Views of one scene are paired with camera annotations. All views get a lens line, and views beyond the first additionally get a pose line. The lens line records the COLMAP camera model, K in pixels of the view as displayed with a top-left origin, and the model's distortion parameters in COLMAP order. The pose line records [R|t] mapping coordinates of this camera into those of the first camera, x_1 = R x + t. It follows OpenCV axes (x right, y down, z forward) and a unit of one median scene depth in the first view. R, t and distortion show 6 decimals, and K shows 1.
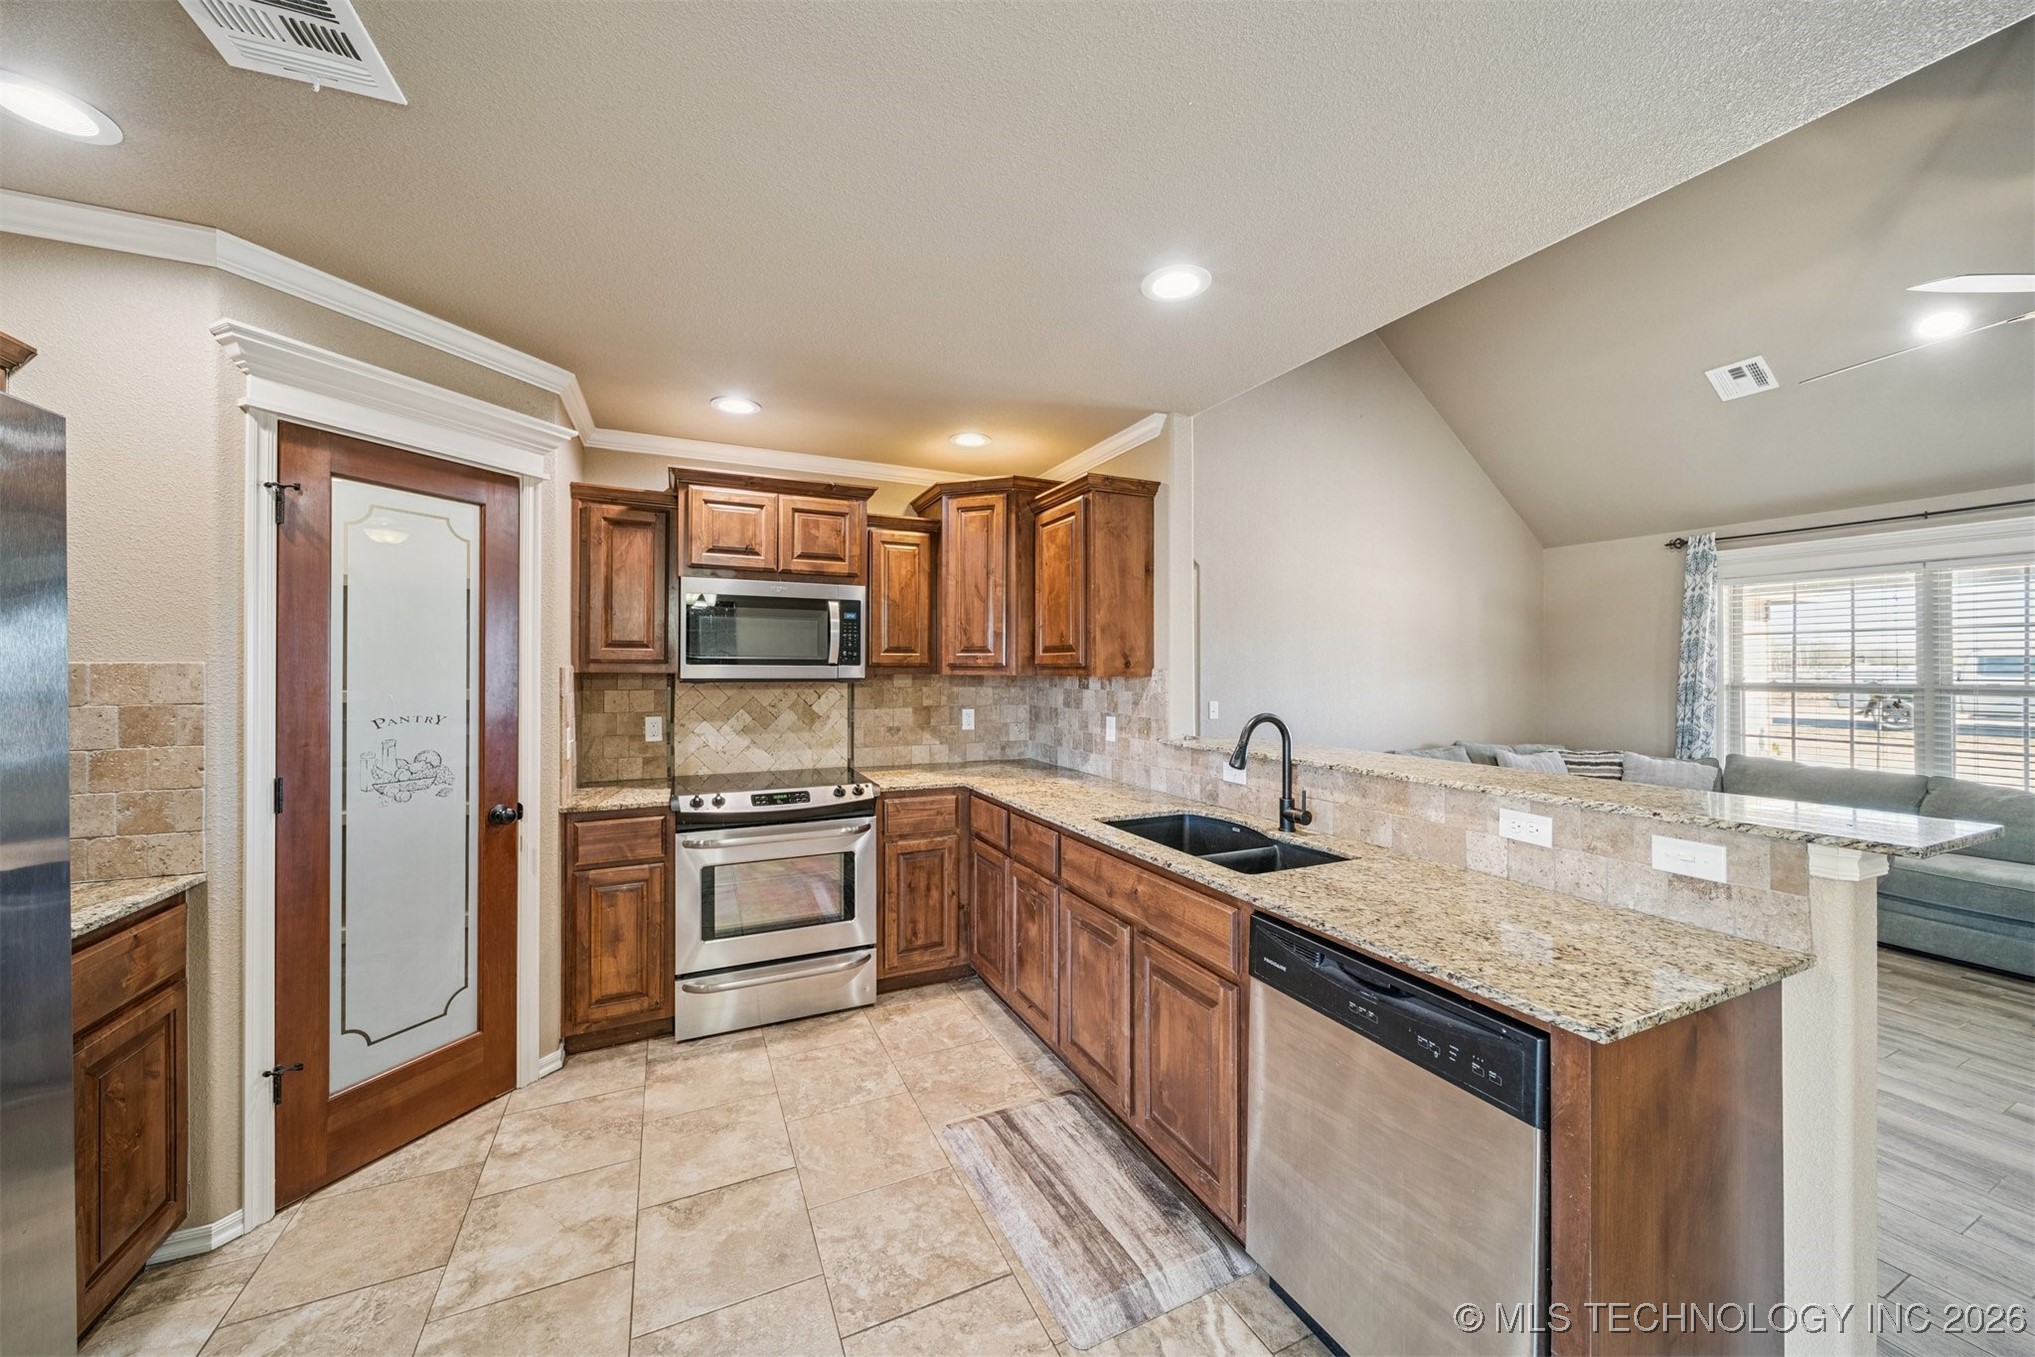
lens RADIAL K [[724.0, 0, 1037.6], [0, 724.0, 672.1], [0, 0, 1]] dist [0.008651, -0.001603]
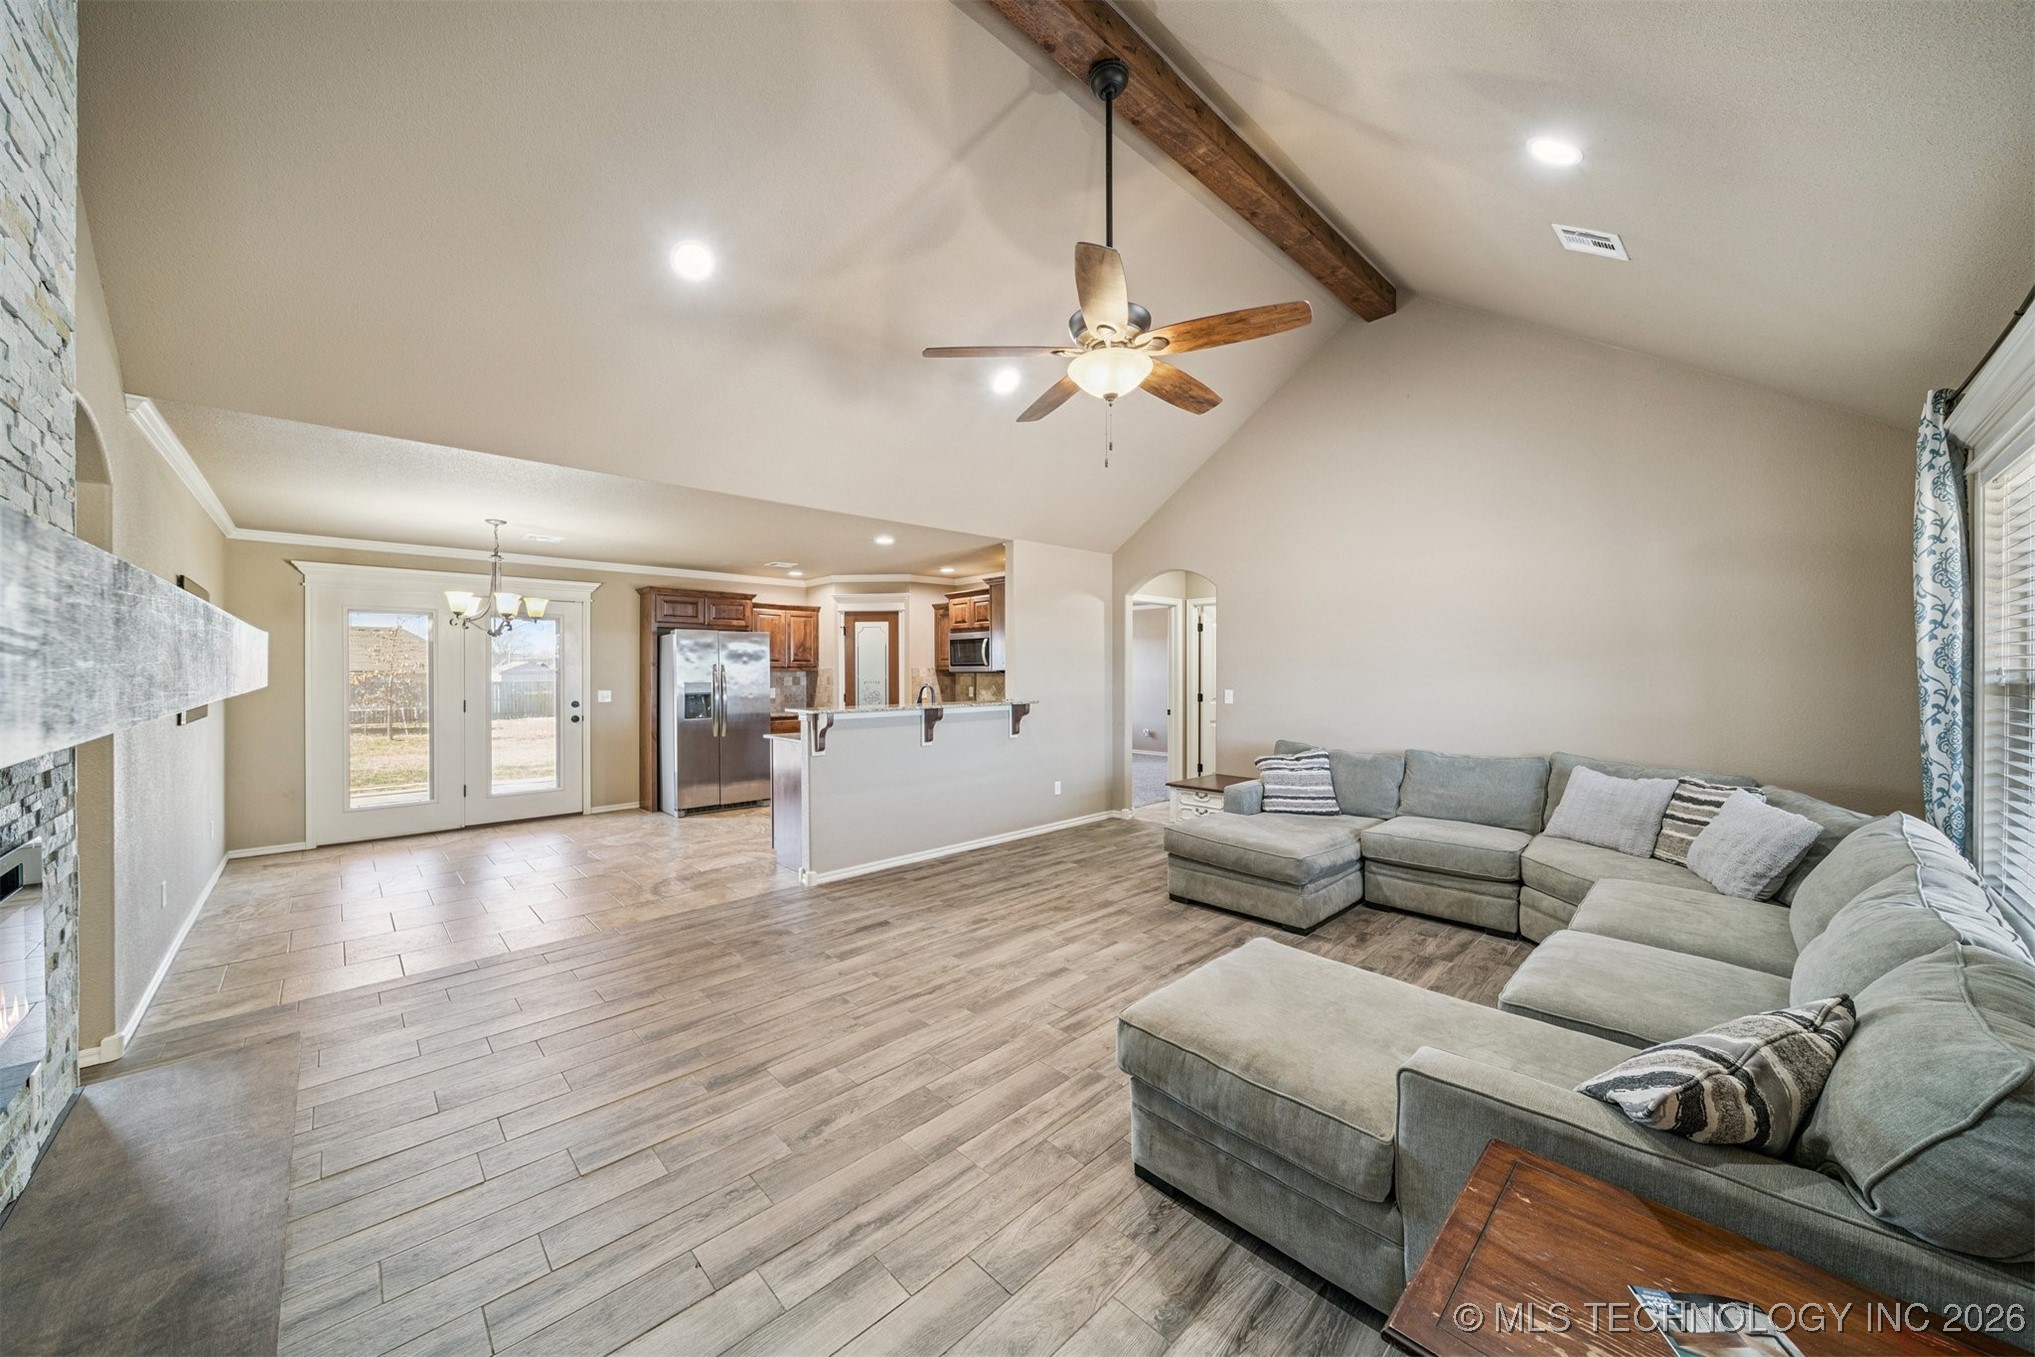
lens RADIAL K [[724.0, 0, 1017.9], [0, 724.0, 670.2], [0, 0, 1]] dist [0.008651, -0.001603]
pose [[0.298006, -0.006024, -0.954545, 2.180459], [0.002388, 0.999982, -0.005566, 0.019440], [0.954561, -0.000621, 0.298014, 0.447843]]
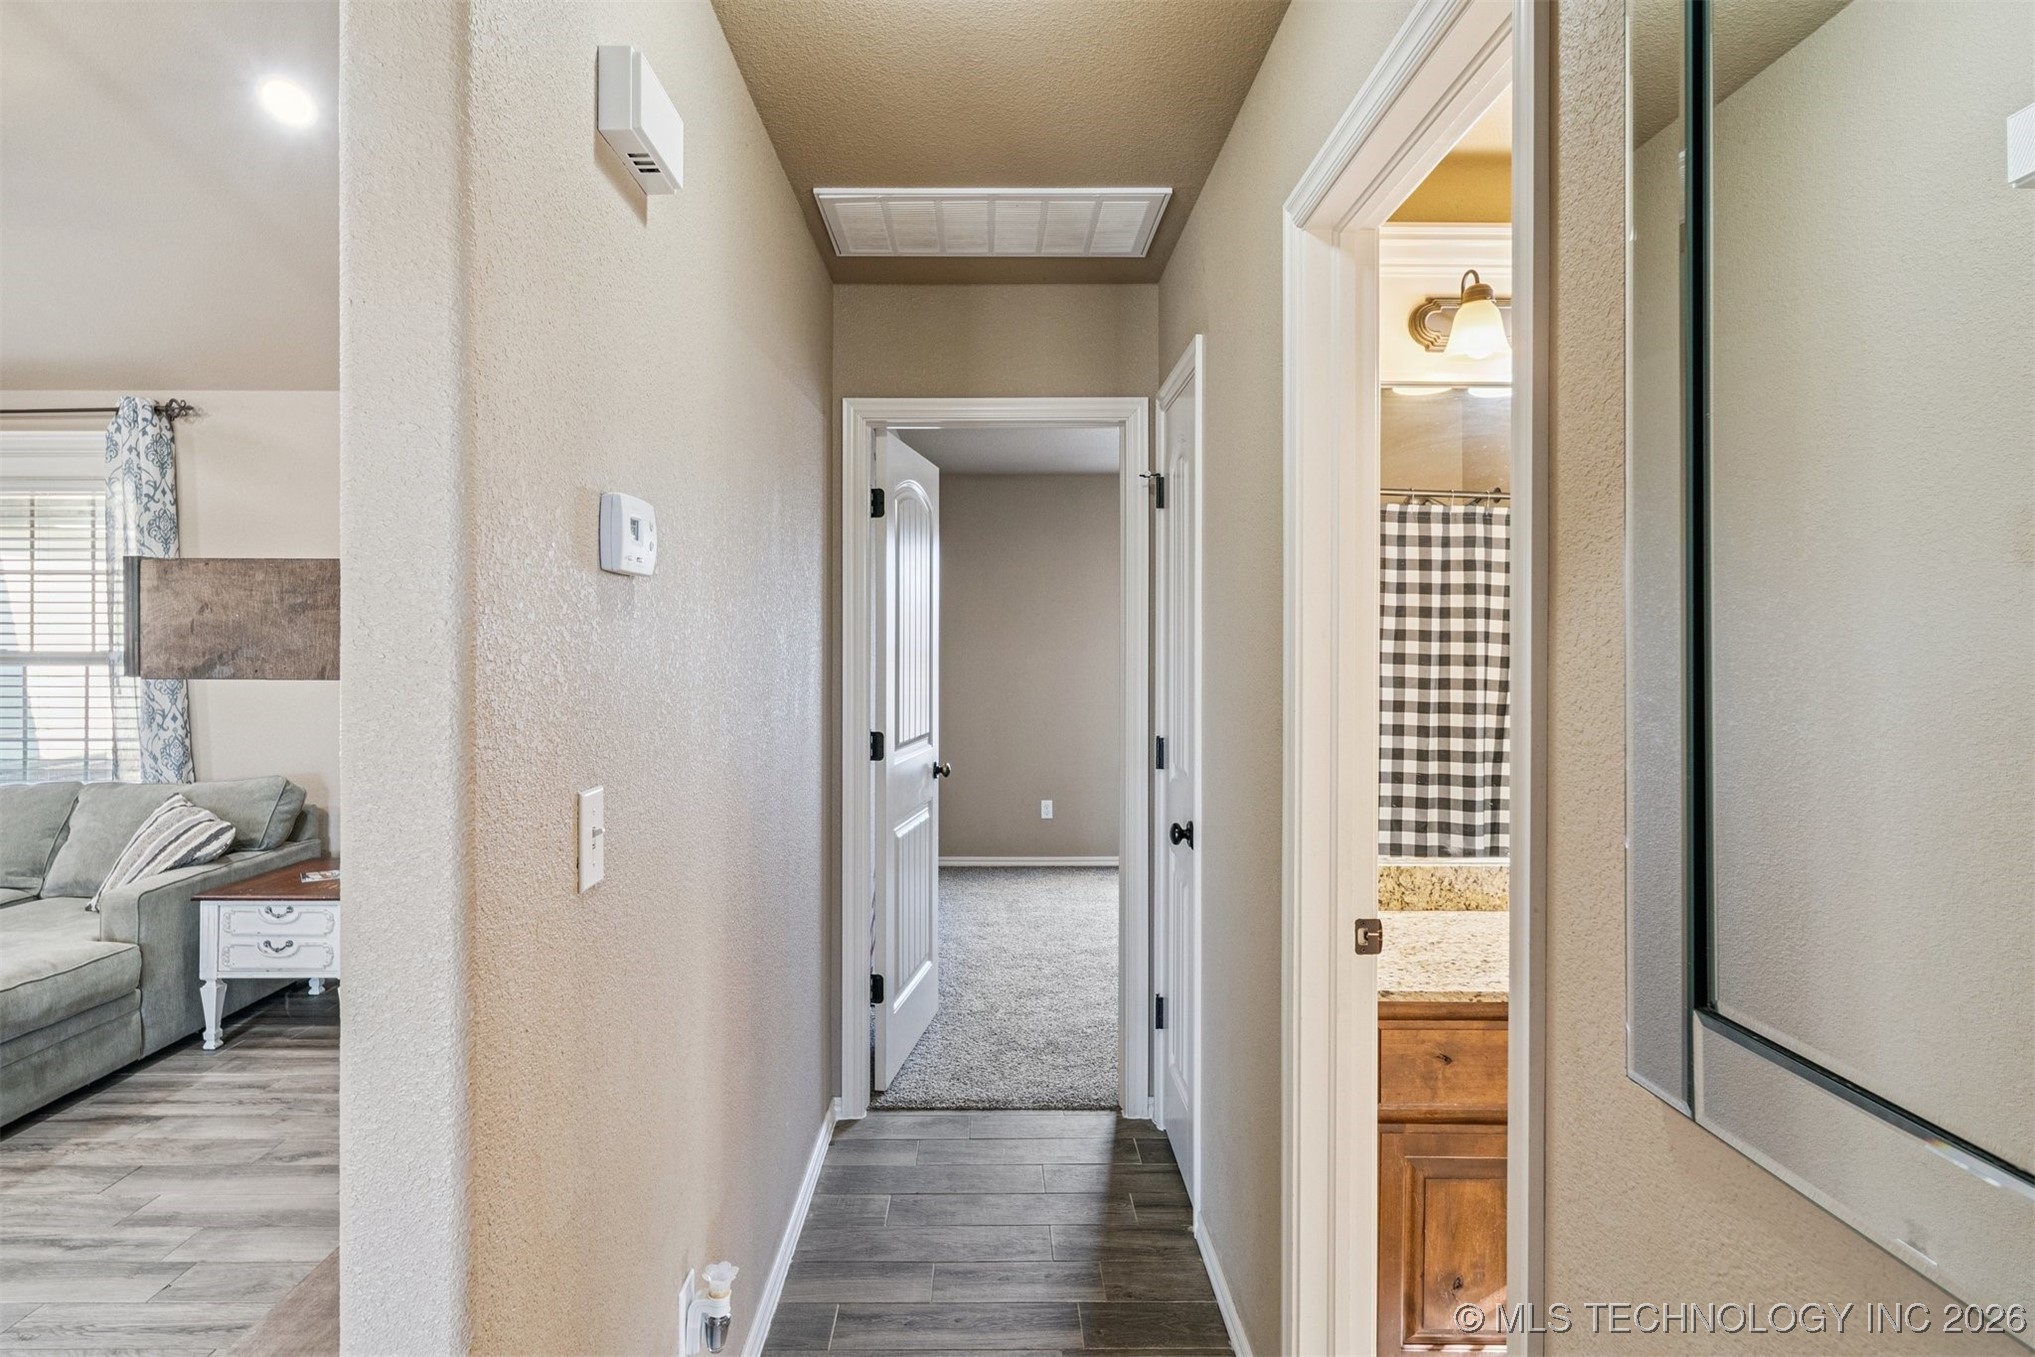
lens RADIAL K [[1095.9, 0, 986.3], [0, 1095.9, 645.5], [0, 0, 1]] dist [0.003065, -0.002188]
pose [[0.435083, -0.007218, 0.900361, 0.981304], [0.004955, 0.999972, 0.005622, 0.015749], [-0.900377, 0.002016, 0.435107, -0.612910]]
